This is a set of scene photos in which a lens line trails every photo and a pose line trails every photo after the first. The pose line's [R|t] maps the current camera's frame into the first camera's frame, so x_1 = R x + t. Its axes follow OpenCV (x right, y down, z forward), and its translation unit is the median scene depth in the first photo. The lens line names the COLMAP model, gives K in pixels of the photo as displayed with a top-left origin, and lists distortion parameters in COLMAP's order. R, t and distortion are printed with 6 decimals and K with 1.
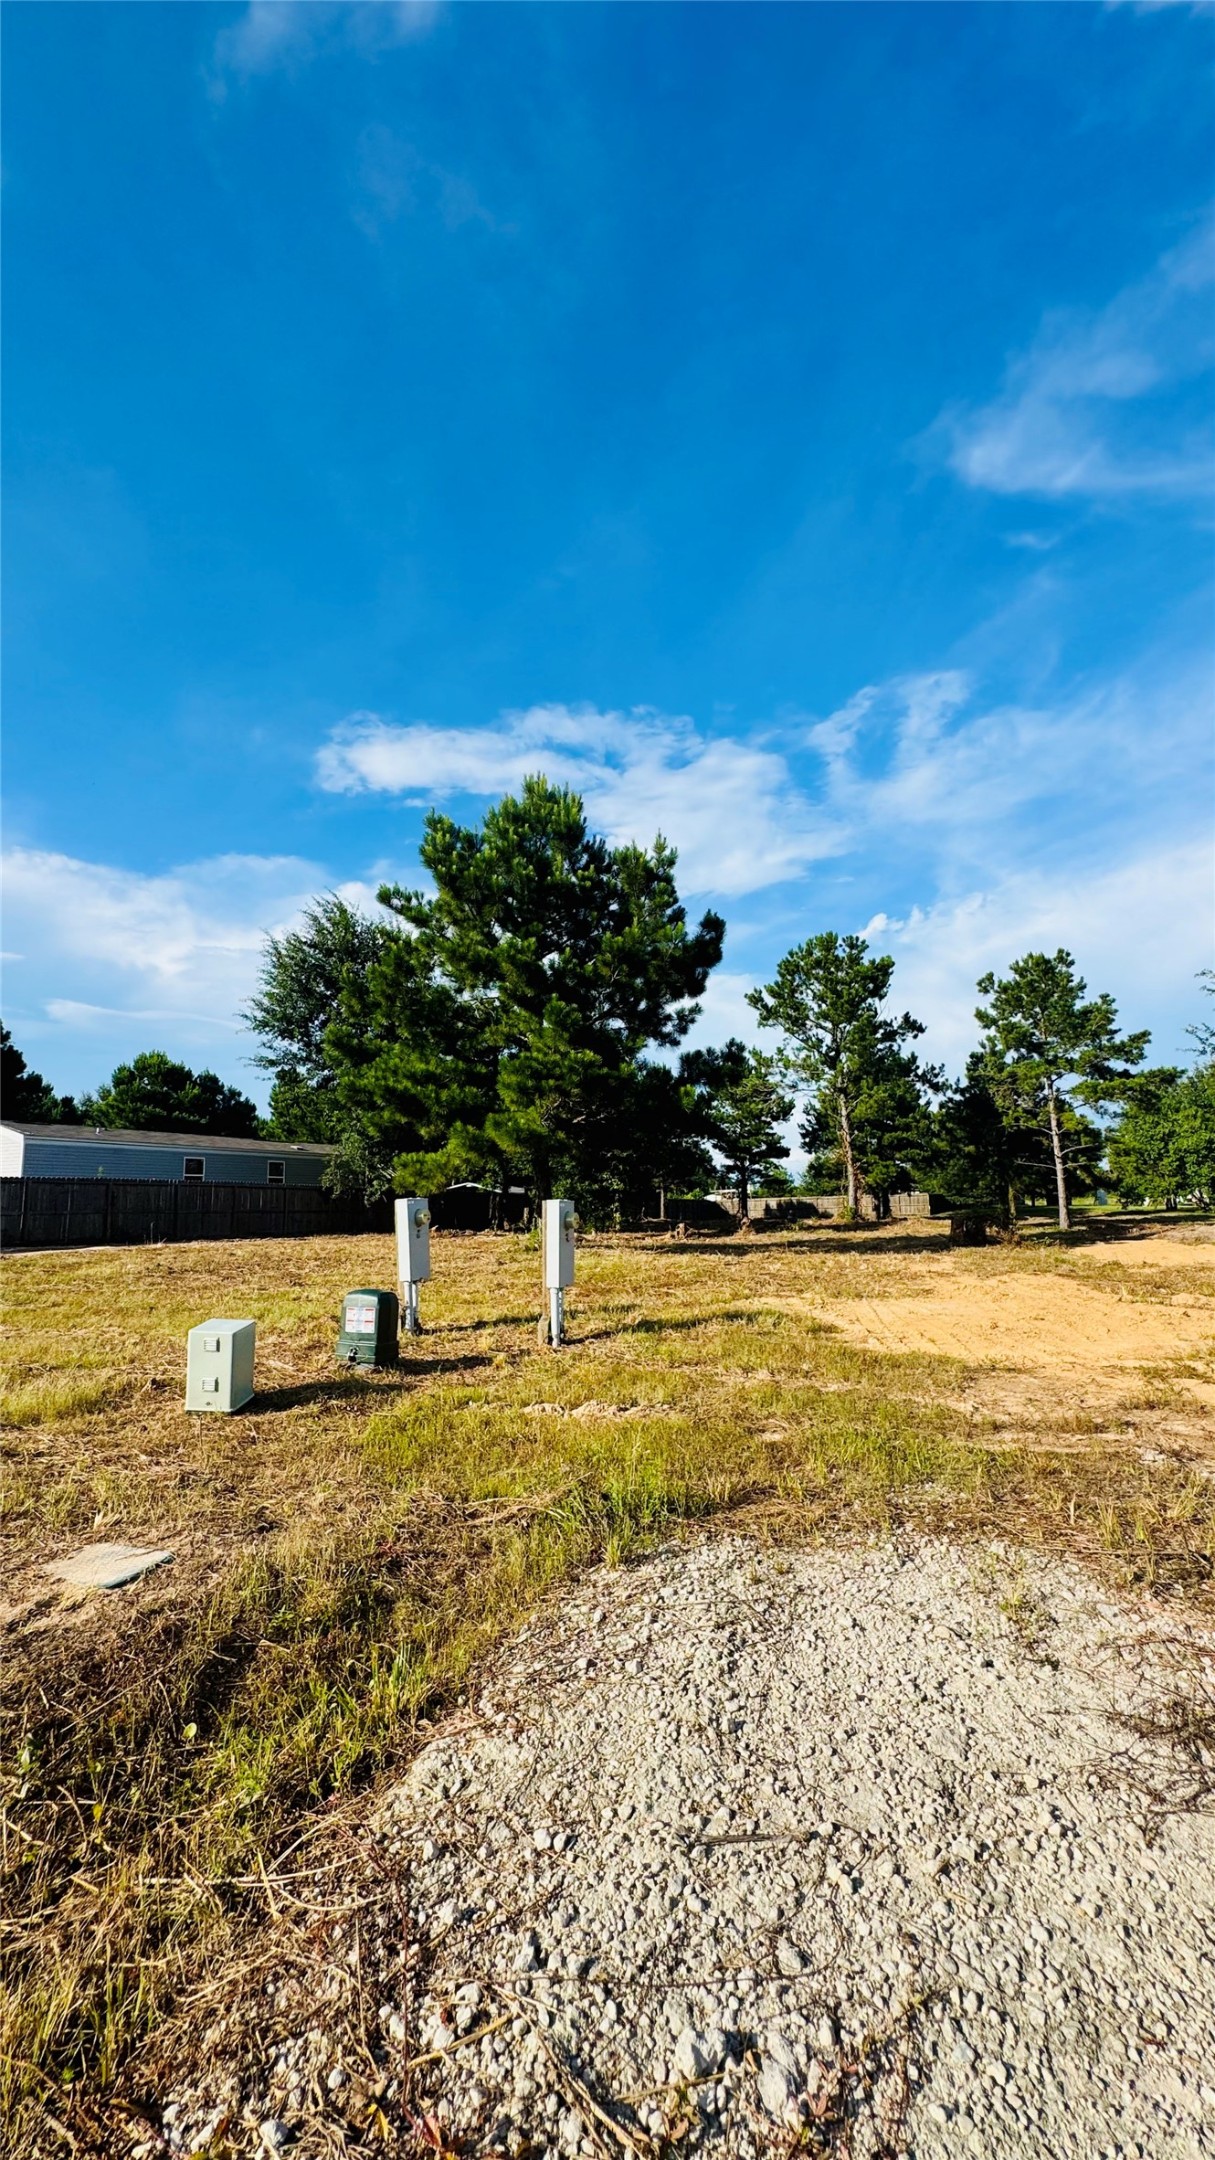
lens RADIAL K [[840.9, 0, 612.1], [0, 840.9, 1076.8], [0, 0, 1]] dist [-0.002013, 0.000776]
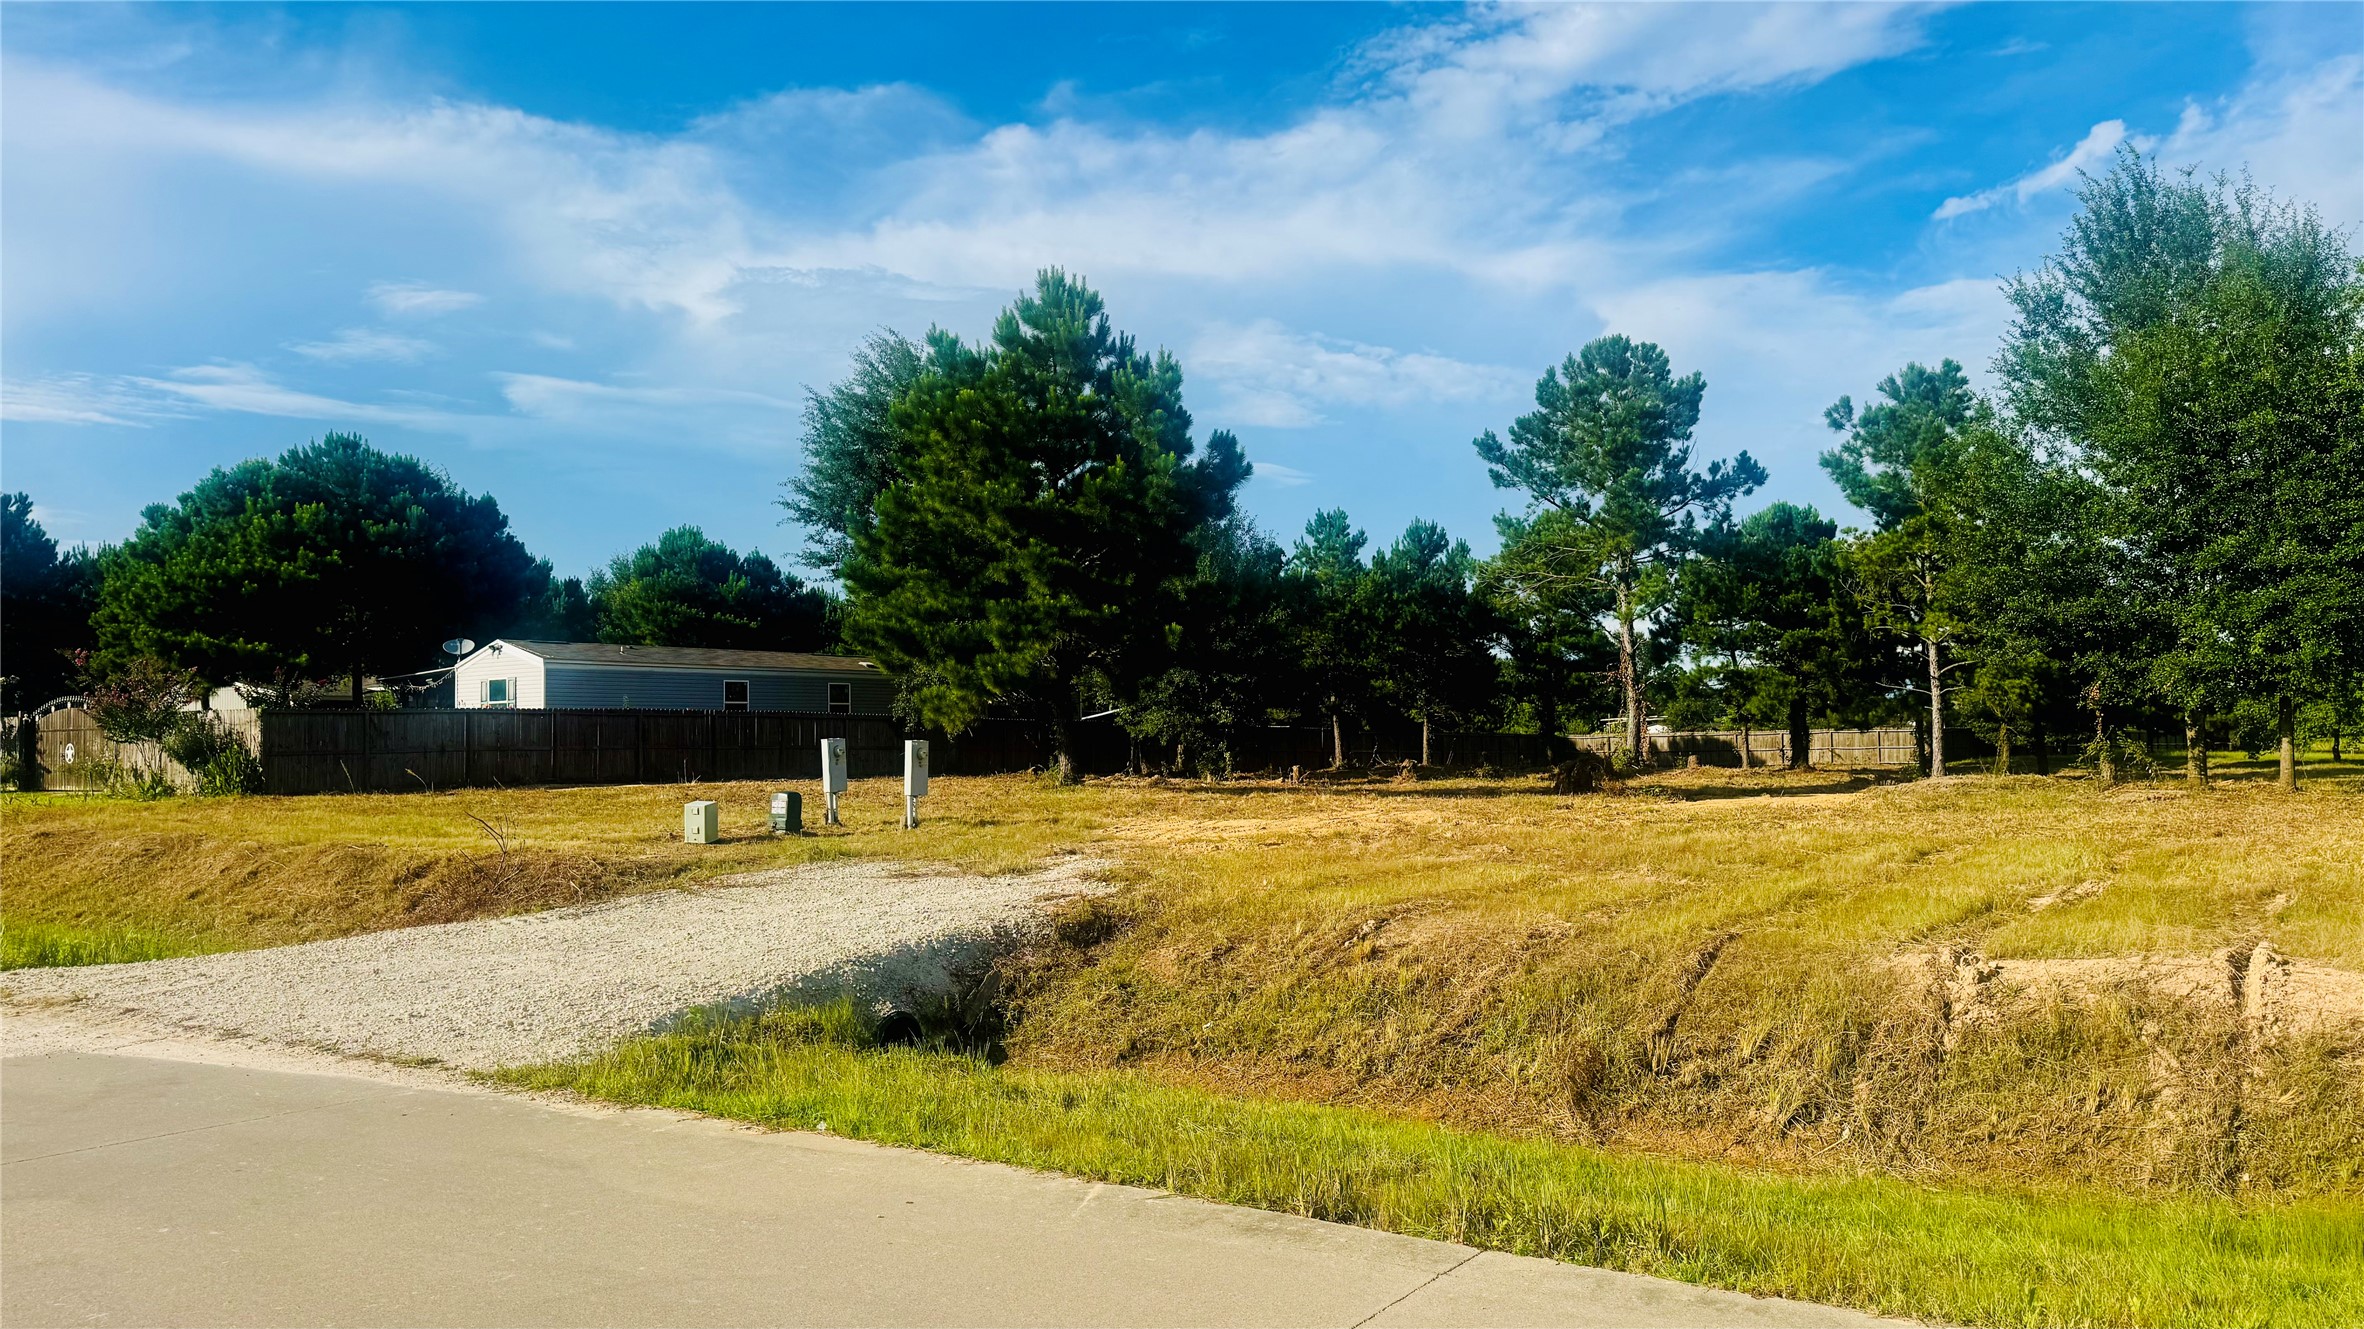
lens RADIAL K [[1663.9, 0, 1217.1], [0, 1663.9, 666.4], [0, 0, 1]] dist [0.099166, -0.120759]
pose [[0.979999, -0.001231, -0.198997, 0.435736], [0.022523, 0.994241, 0.104771, -0.119826], [0.197722, -0.107157, 0.974384, -0.753021]]
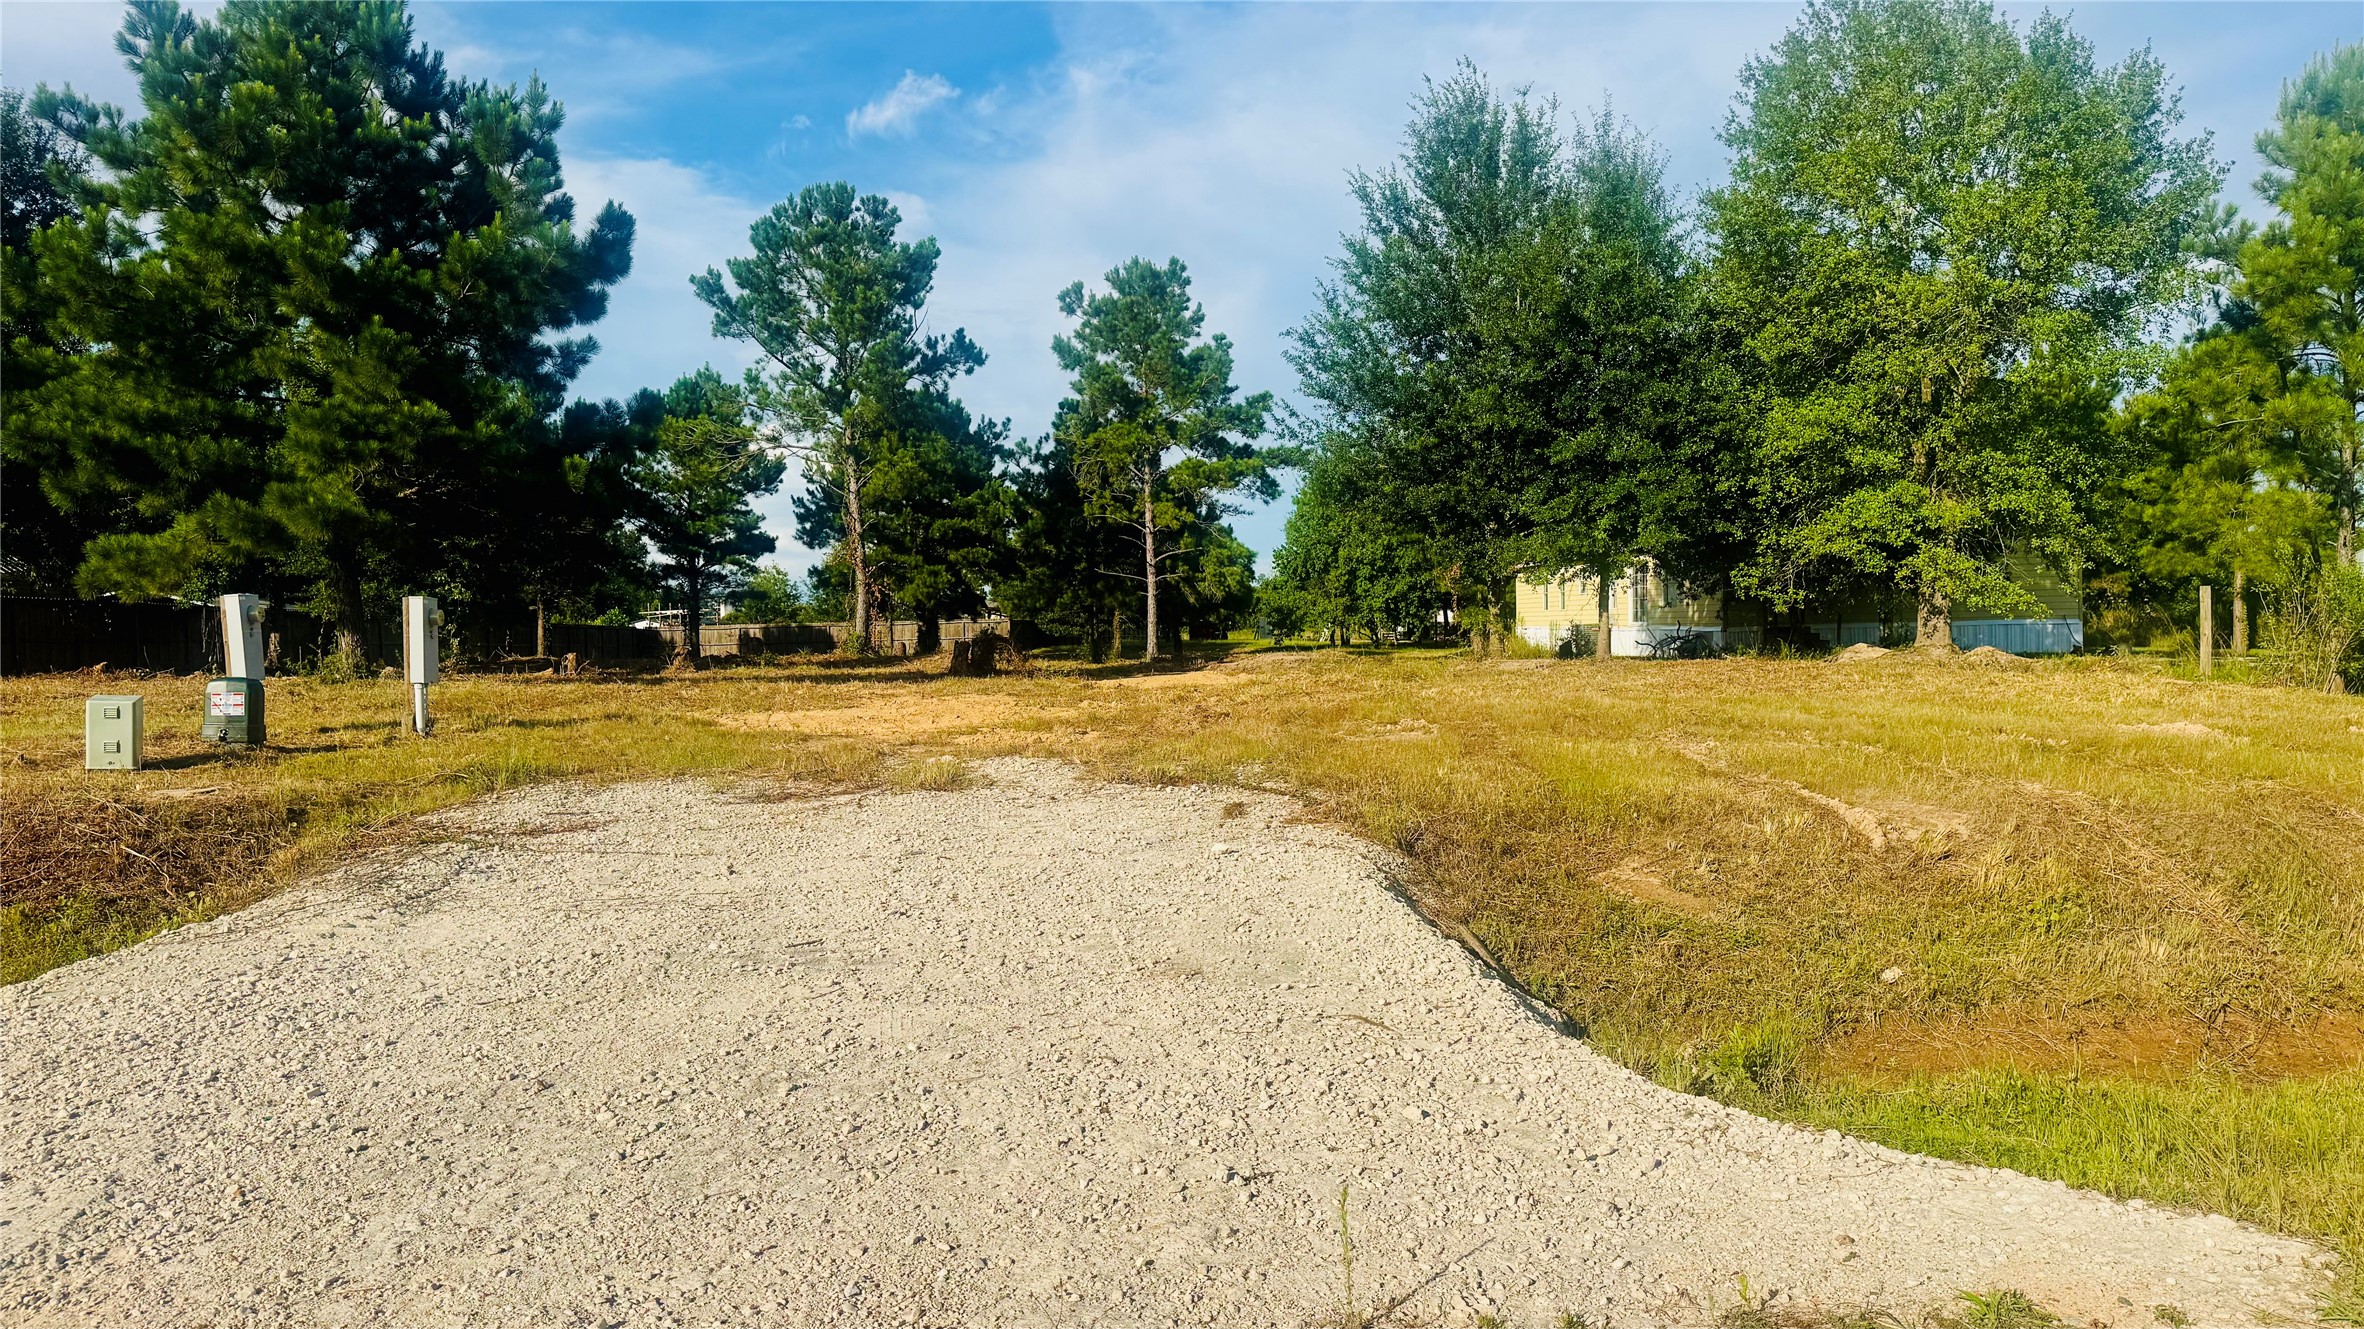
lens RADIAL K [[1629.1, 0, 1181.6], [0, 1629.1, 688.2], [0, 0, 1]] dist [0.077442, -0.103904]
pose [[0.909211, -0.009261, 0.416232, -0.025217], [-0.064605, 0.984504, 0.163027, -0.047961], [-0.411292, -0.175117, 0.894524, -0.445909]]
